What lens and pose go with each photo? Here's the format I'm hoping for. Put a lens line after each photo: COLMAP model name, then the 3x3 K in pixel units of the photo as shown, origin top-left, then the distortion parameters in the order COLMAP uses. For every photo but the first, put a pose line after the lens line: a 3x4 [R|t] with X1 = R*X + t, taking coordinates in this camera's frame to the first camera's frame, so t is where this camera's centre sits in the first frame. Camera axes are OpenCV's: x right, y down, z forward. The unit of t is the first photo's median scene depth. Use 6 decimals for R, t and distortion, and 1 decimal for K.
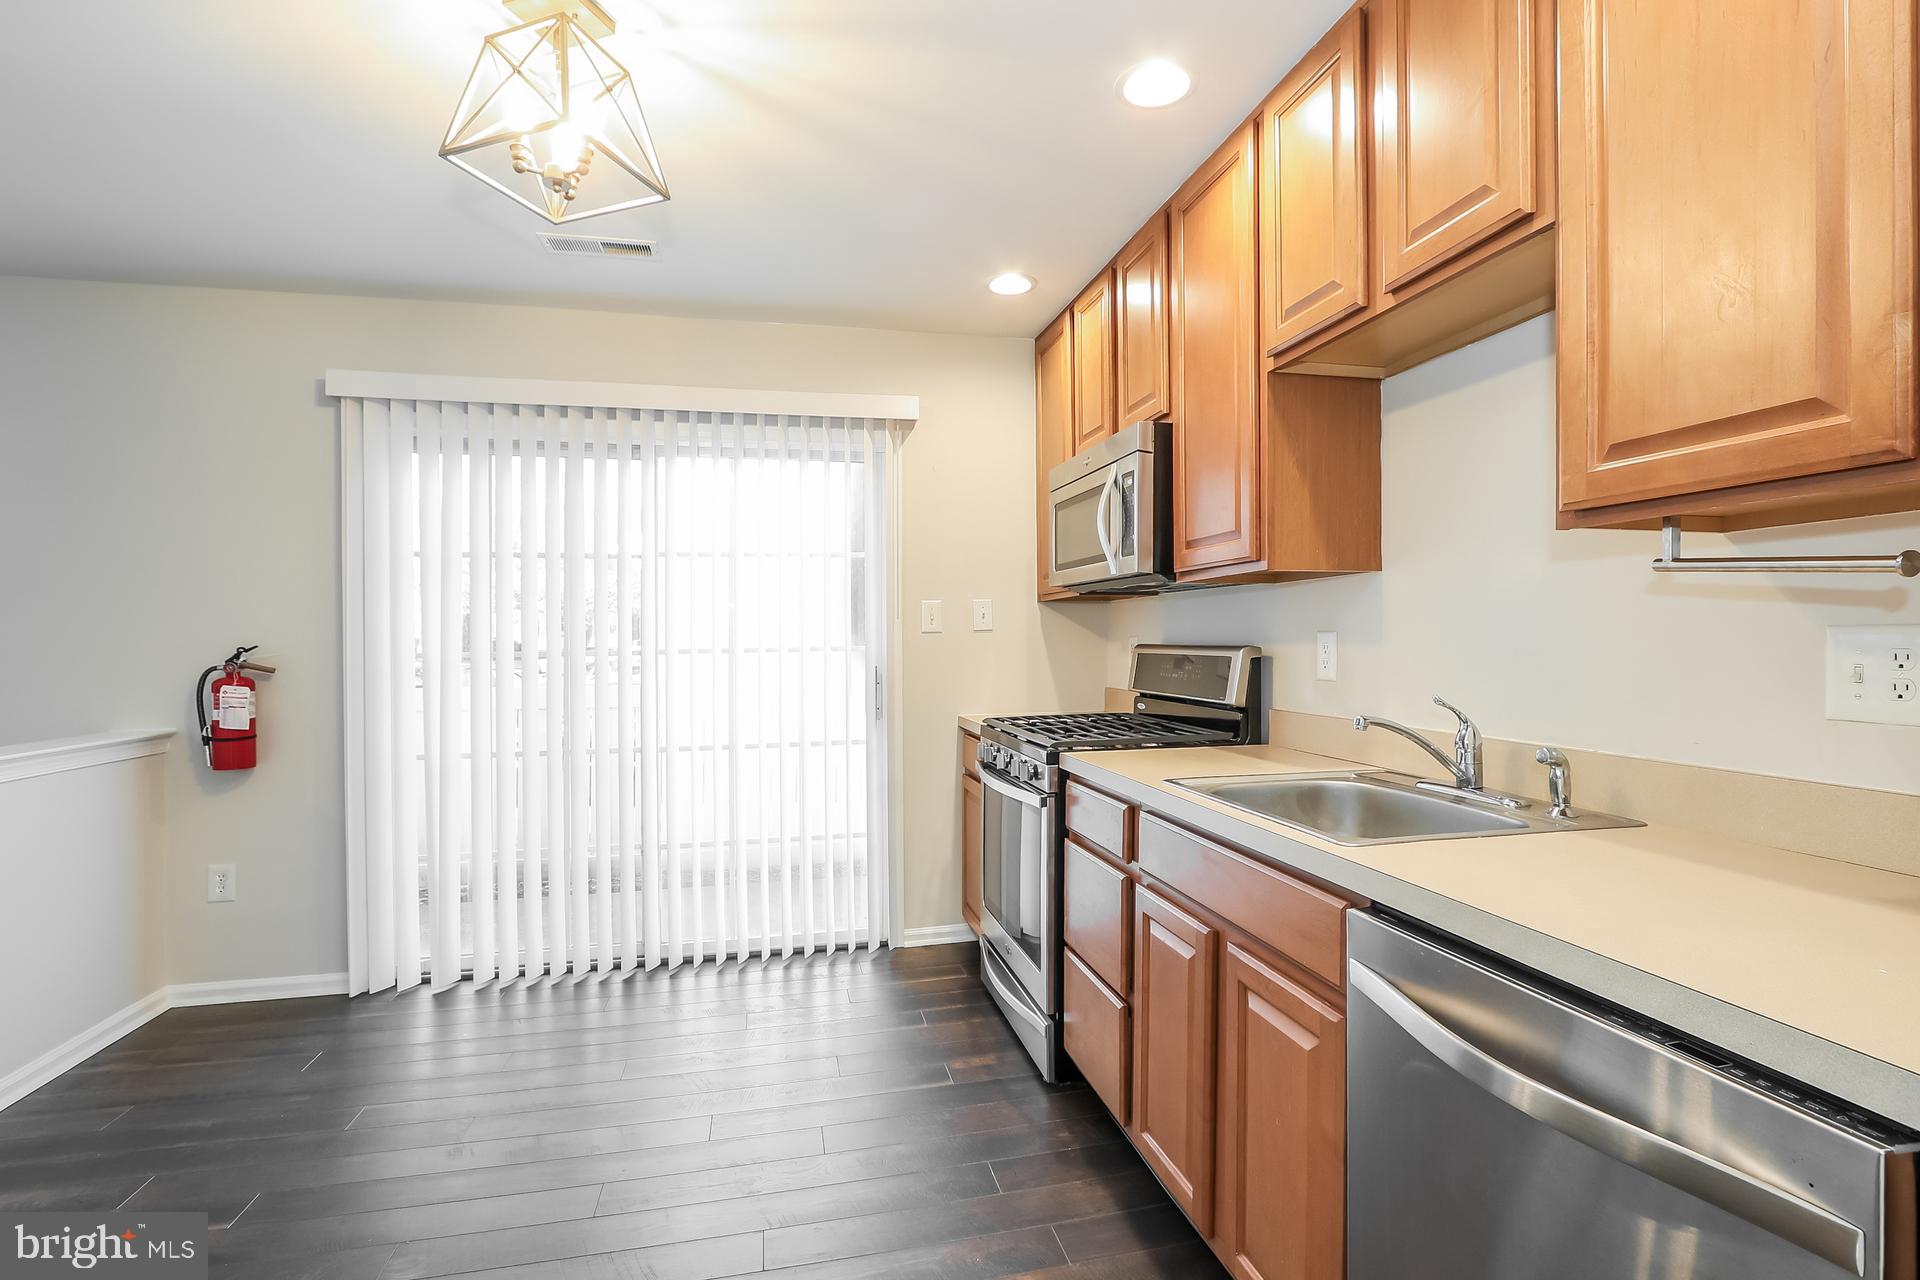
lens RADIAL K [[895.0, 0, 960.0], [0, 895.0, 640.0], [0, 0, 1]] dist [-0.001978, -0.000211]
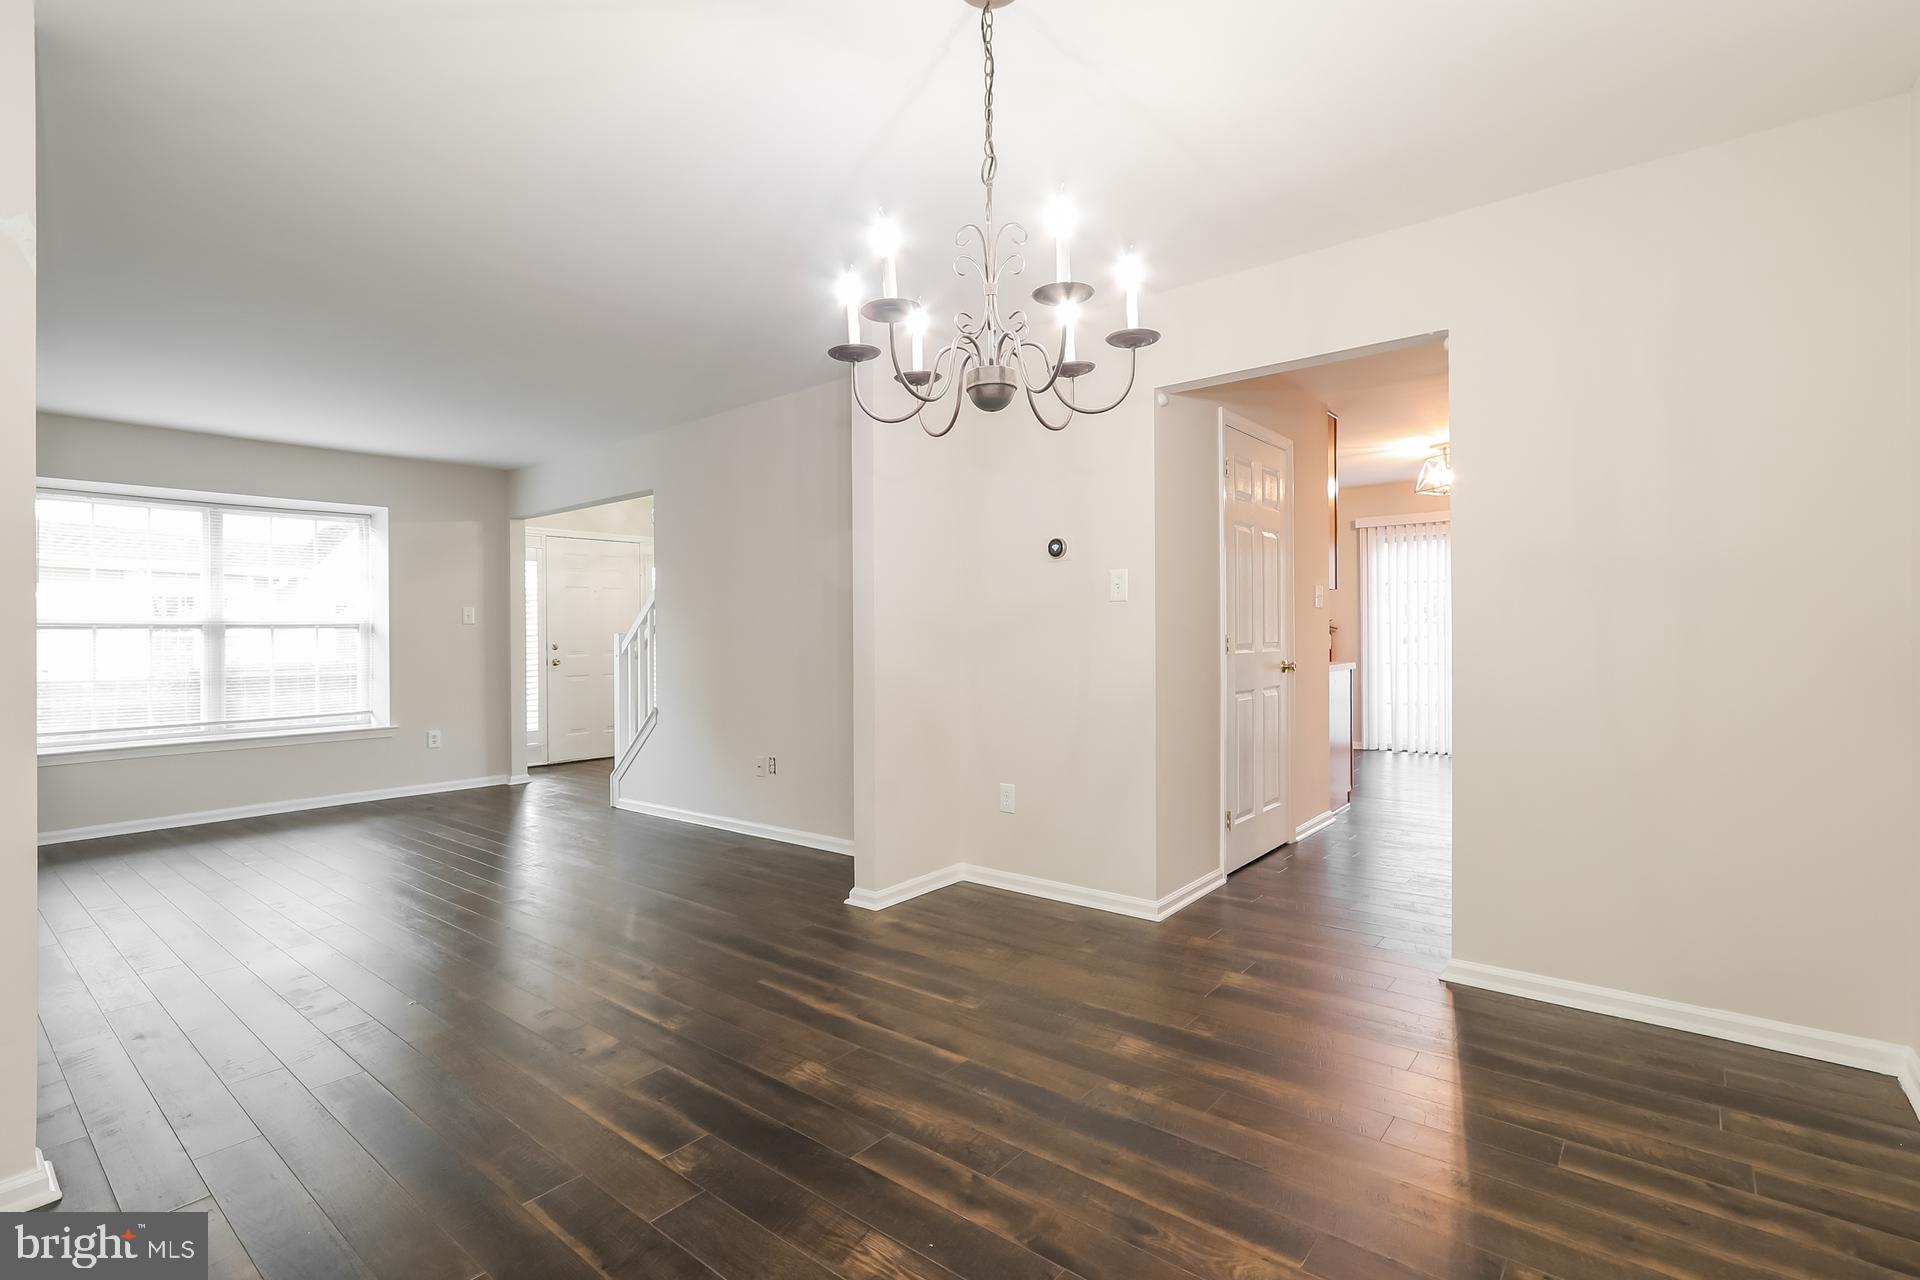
lens RADIAL K [[895.0, 0, 960.0], [0, 895.0, 640.0], [0, 0, 1]] dist [-0.001978, -0.000211]
pose [[0.544168, 0.001022, -0.838975, 0.871716], [0.001214, 0.999997, 0.002006, 0.059247], [0.838975, -0.002110, 0.544166, -1.409010]]
